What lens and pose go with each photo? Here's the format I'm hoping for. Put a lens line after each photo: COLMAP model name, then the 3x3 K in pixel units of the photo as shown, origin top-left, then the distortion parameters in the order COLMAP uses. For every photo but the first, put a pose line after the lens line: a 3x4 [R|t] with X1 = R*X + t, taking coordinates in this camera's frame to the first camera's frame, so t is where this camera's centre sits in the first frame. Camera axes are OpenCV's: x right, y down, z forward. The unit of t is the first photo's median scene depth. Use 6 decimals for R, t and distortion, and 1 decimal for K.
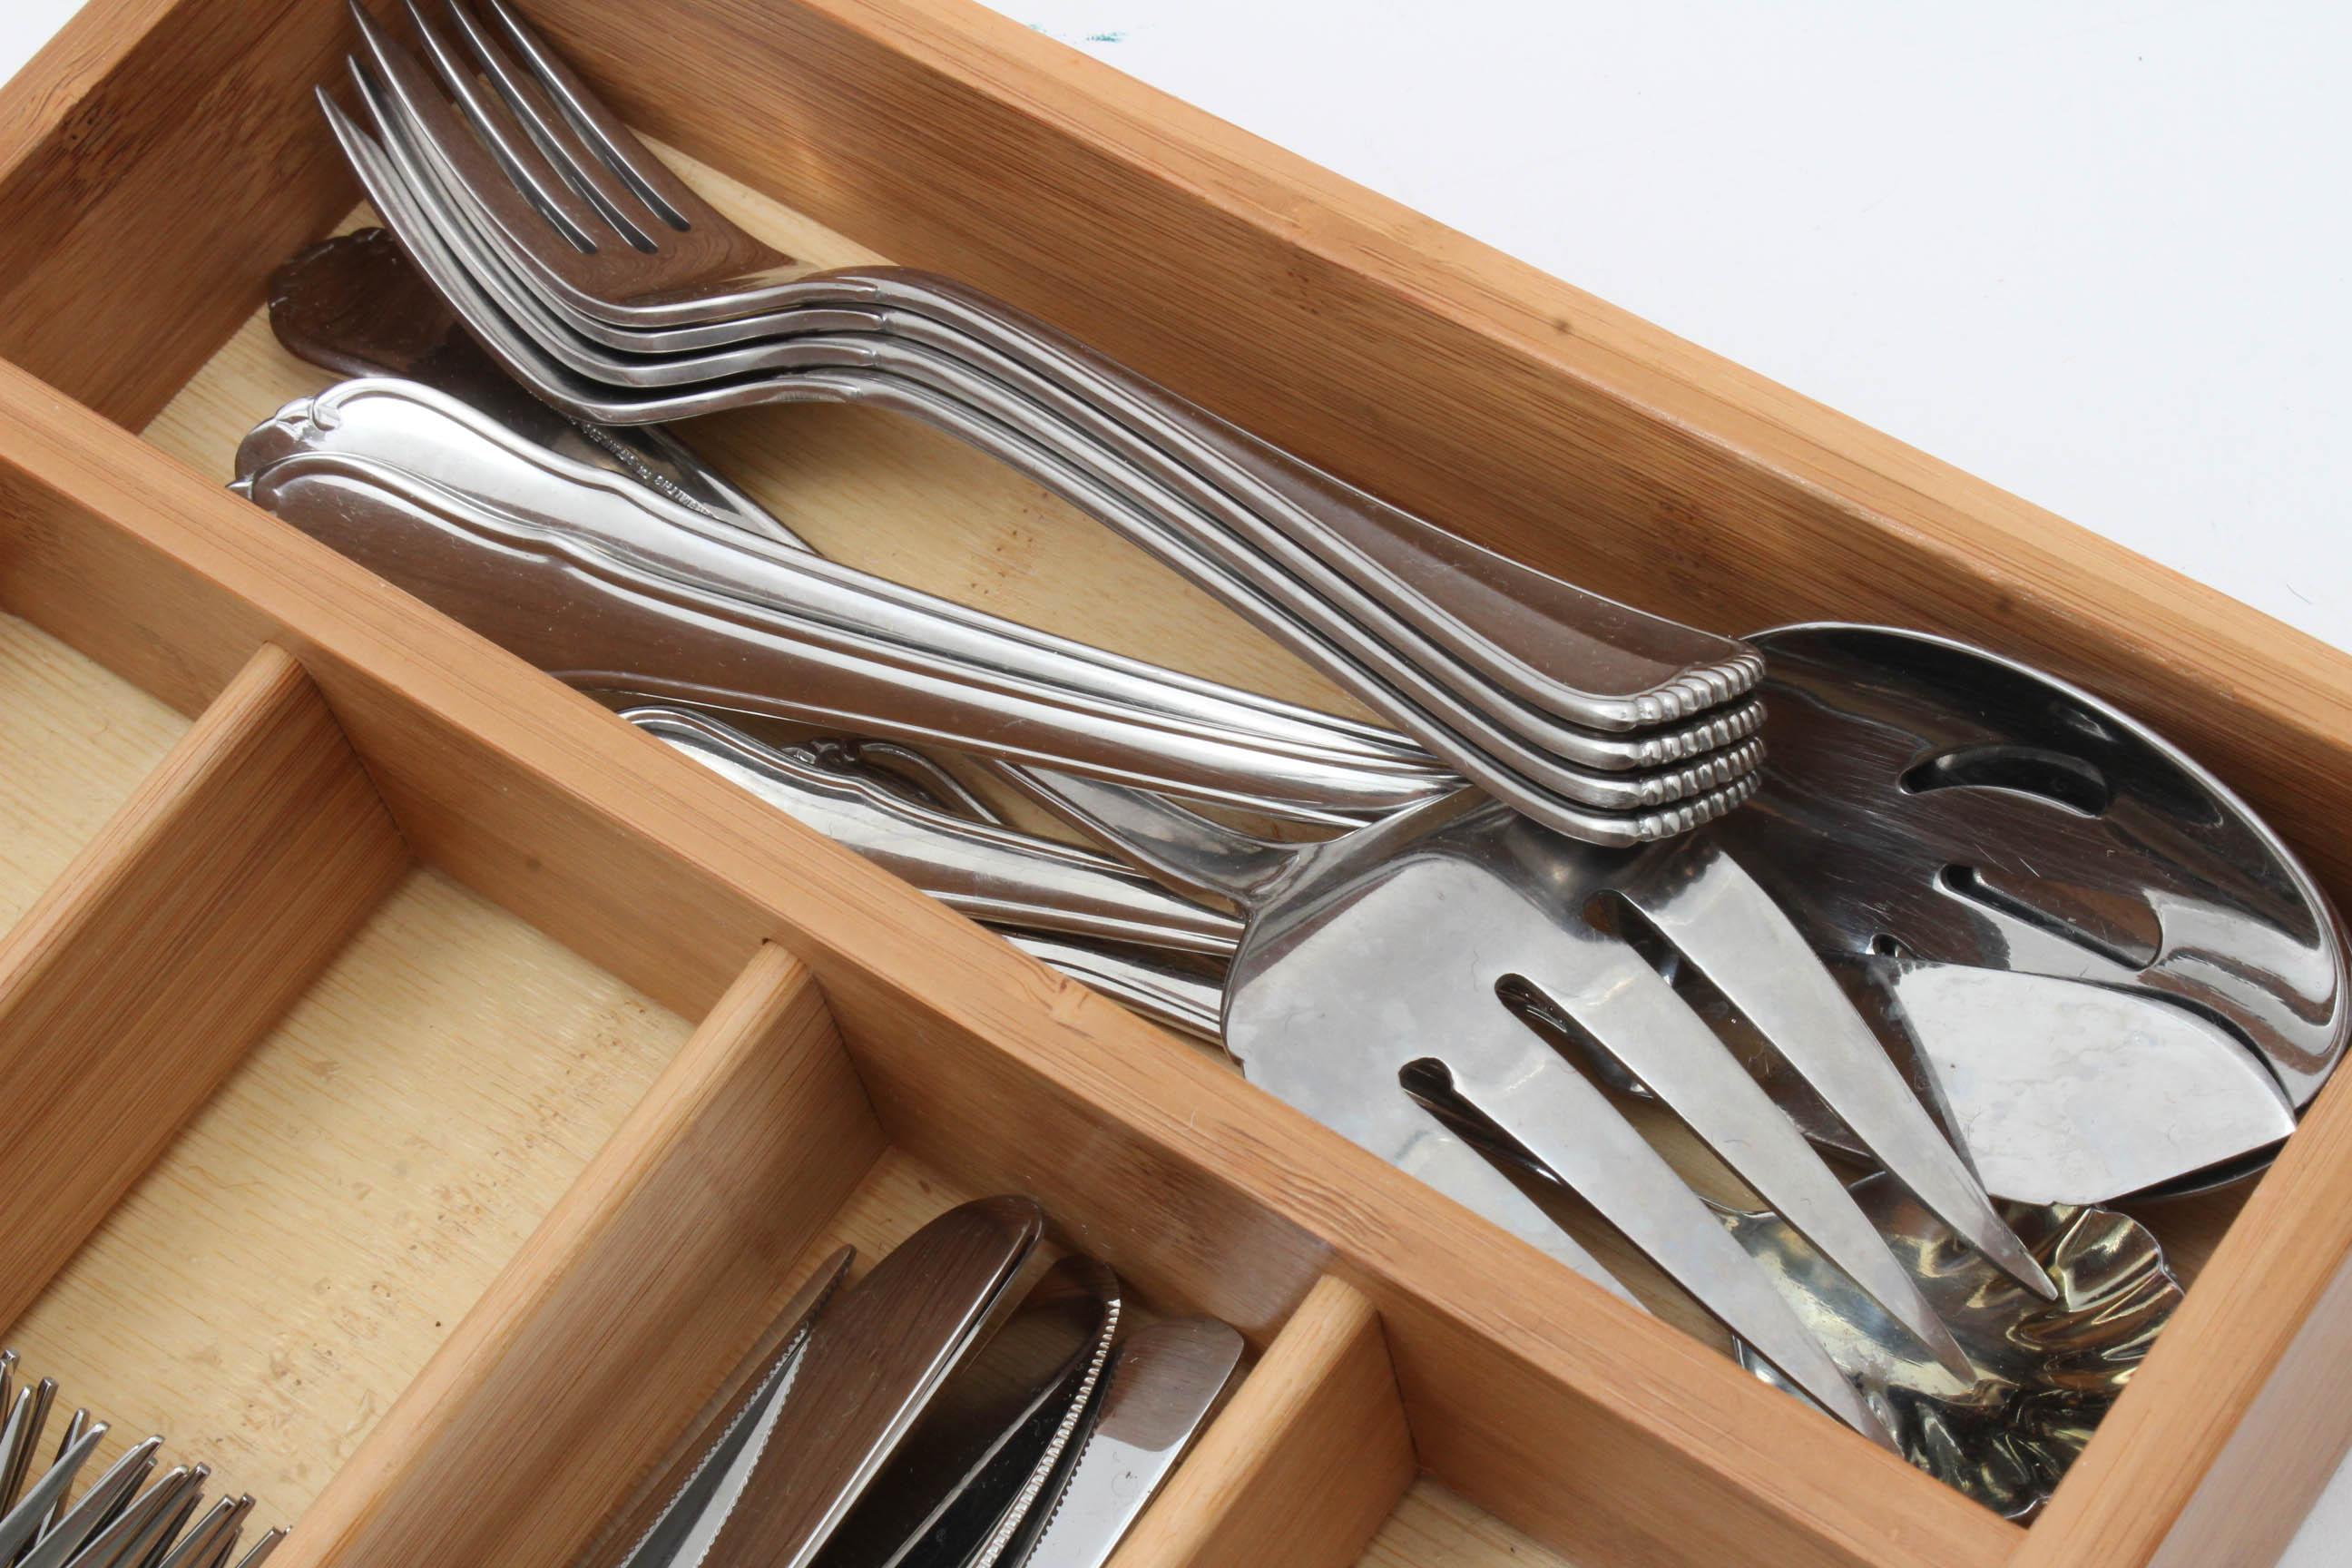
lens RADIAL K [[4673.6, 0, 1176.0], [0, 4673.6, 784.0], [0, 0, 1]] dist [0.009098, 0.098766]
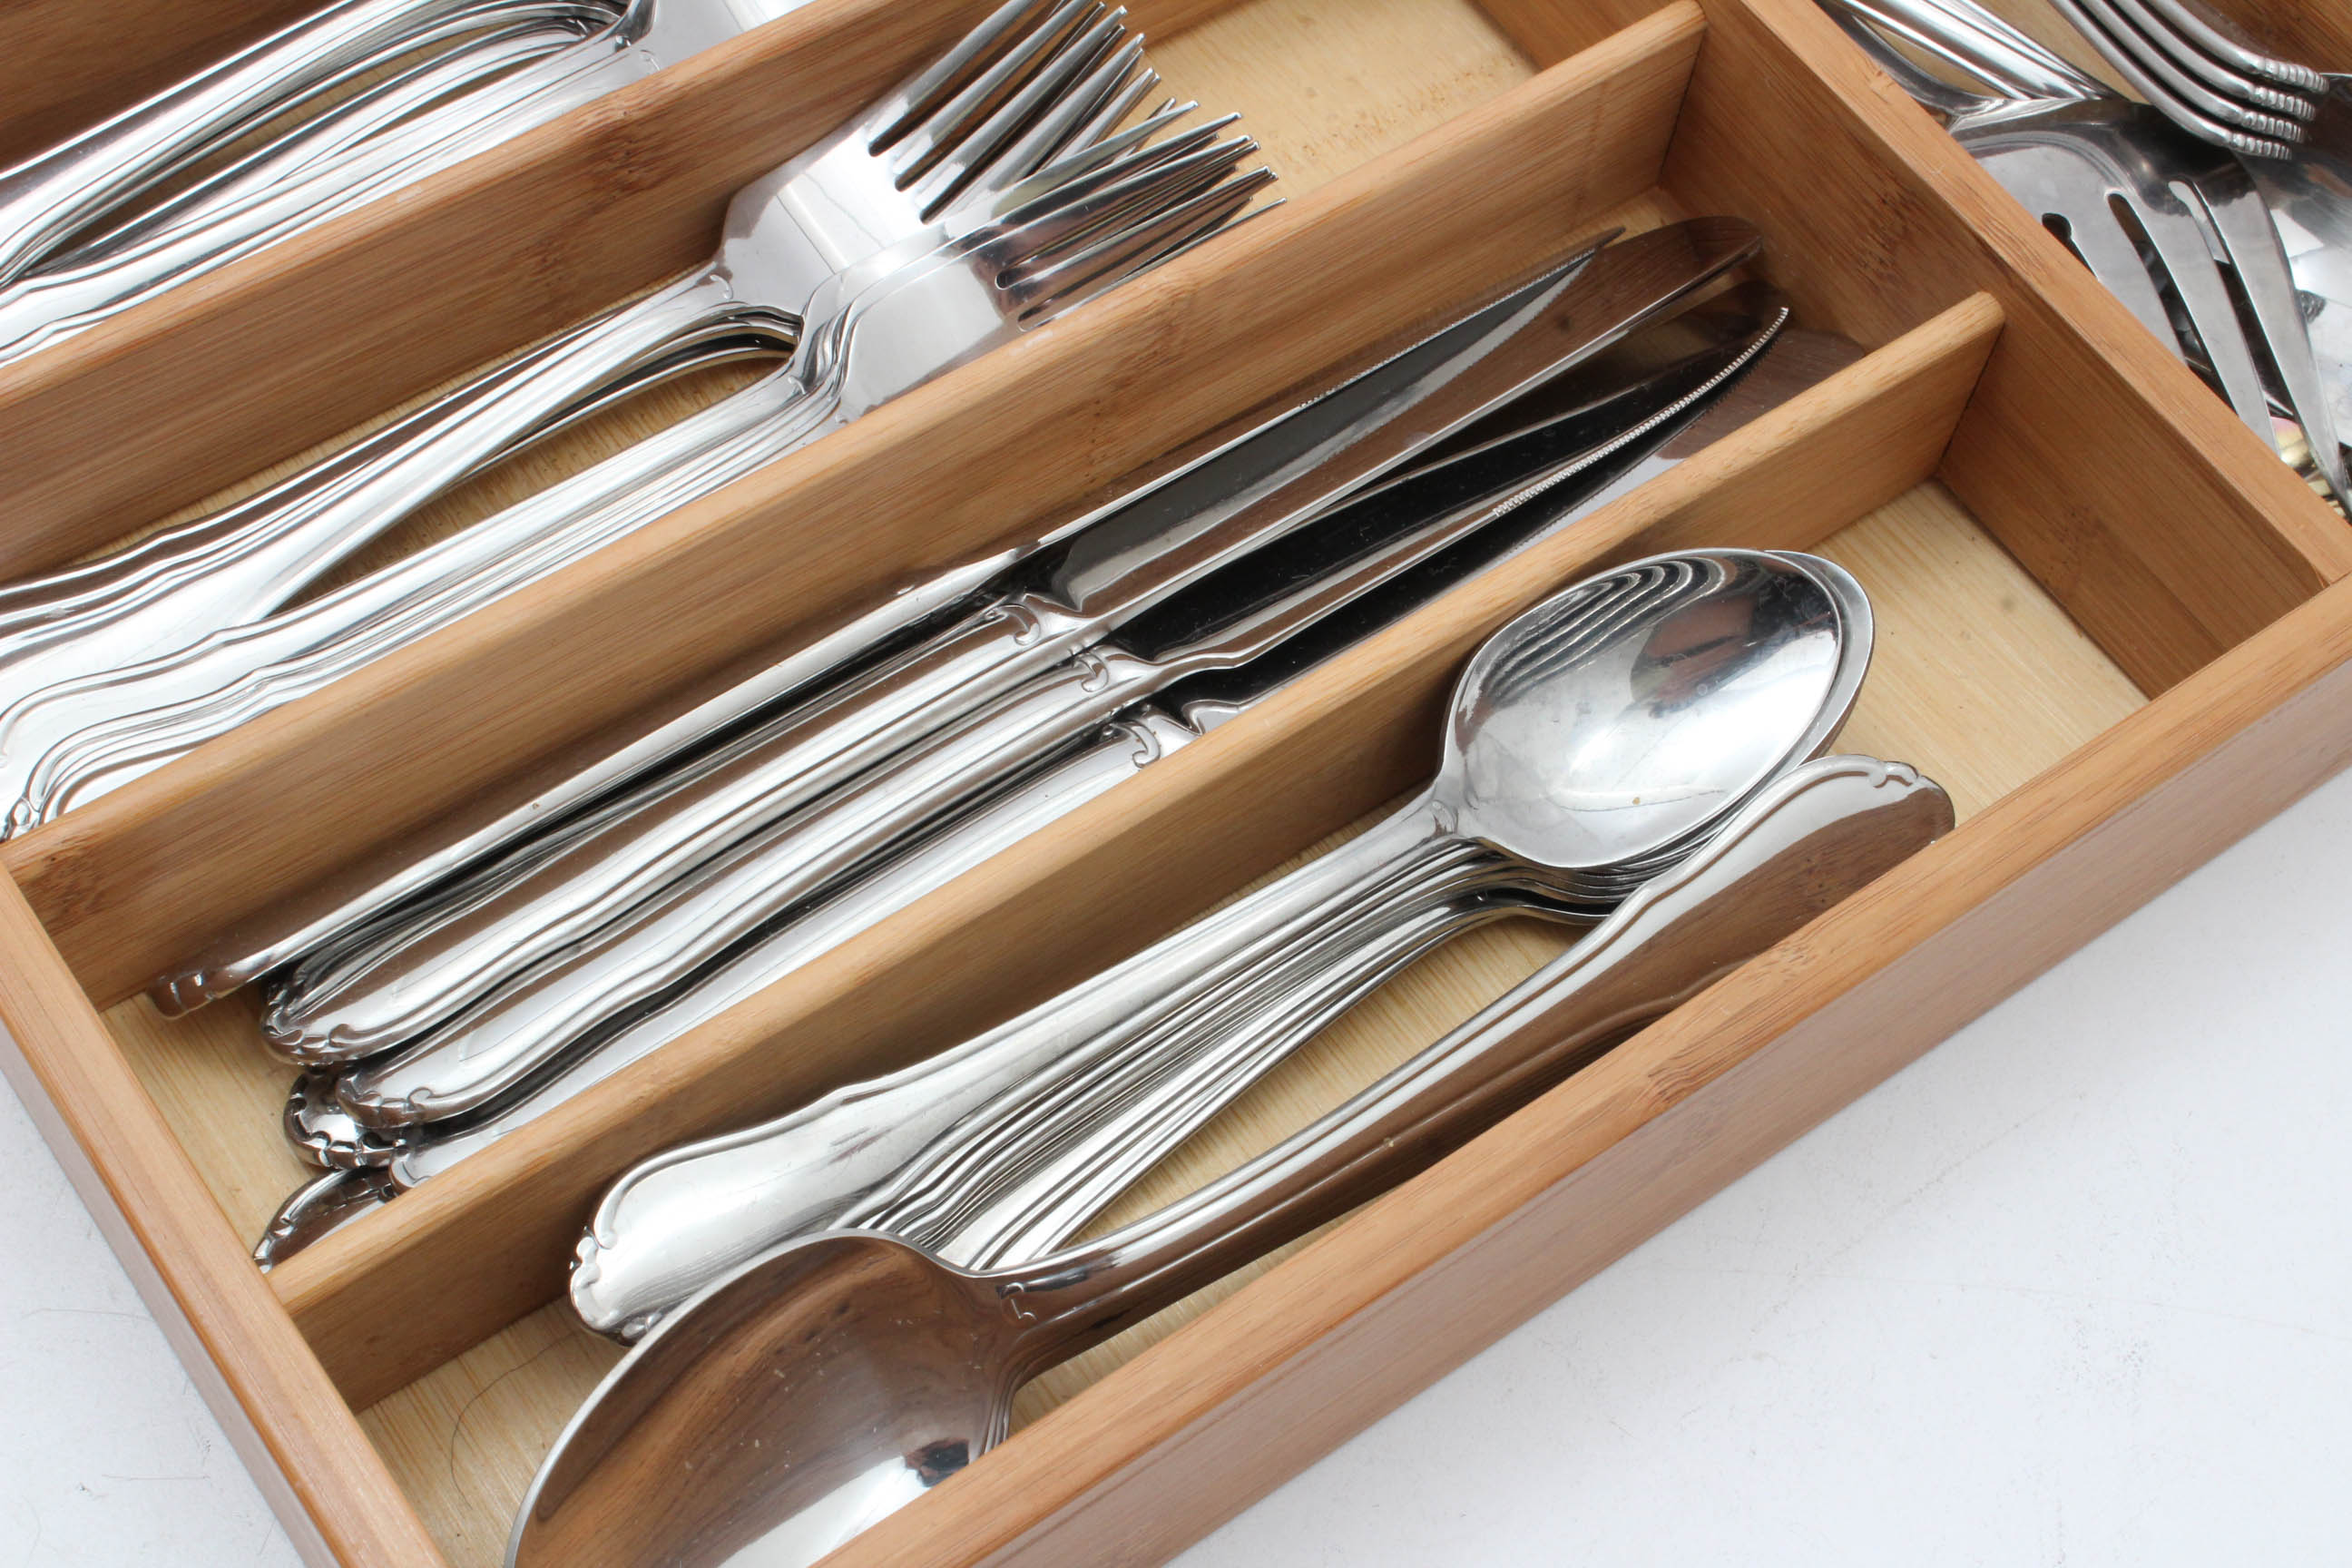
lens RADIAL K [[3417.2, 0, 1176.0], [0, 3417.2, 784.0], [0, 0, 1]] dist [-0.016034, 0.077276]
pose [[0.922915, 0.382625, 0.042723, -0.187096], [-0.383449, 0.923473, 0.012800, 0.318274], [-0.034556, -0.028196, 0.999005, -0.137356]]
